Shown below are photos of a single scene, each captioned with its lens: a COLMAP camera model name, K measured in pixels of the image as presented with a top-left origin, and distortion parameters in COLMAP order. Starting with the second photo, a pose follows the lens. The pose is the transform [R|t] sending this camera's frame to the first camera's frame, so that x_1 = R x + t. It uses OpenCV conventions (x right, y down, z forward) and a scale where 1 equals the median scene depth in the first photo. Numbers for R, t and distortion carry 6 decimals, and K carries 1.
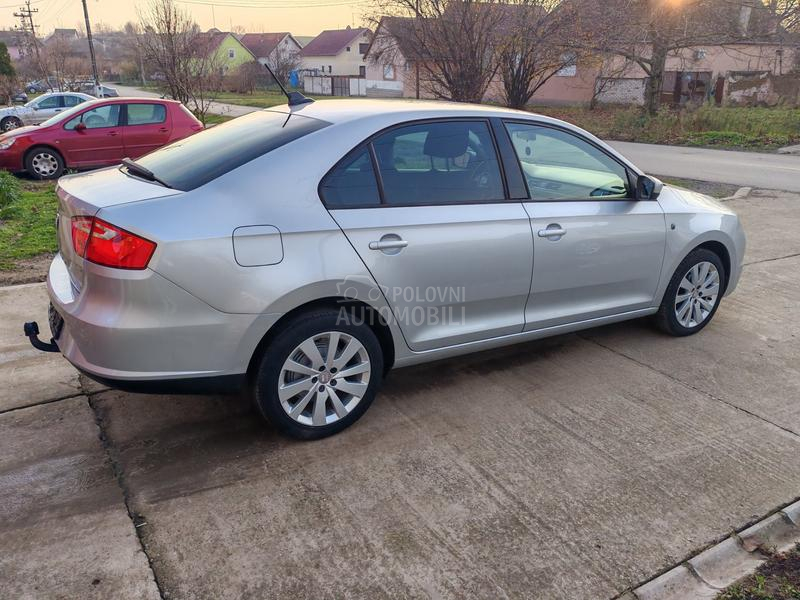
lens RADIAL K [[617.9, 0, 403.2], [0, 617.9, 296.6], [0, 0, 1]] dist [0.022209, -0.008409]
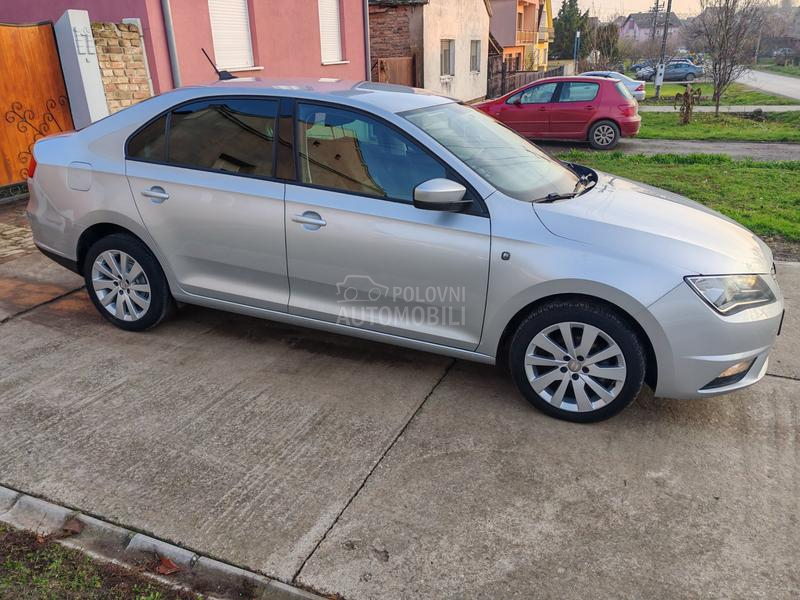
lens RADIAL K [[617.9, 0, 396.0], [0, 617.9, 291.2], [0, 0, 1]] dist [0.022209, -0.008409]
pose [[0.613358, 0.270580, -0.742010, 1.147358], [-0.253079, 0.957280, 0.139880, -0.179276], [0.748160, 0.101991, 0.655633, 0.522565]]
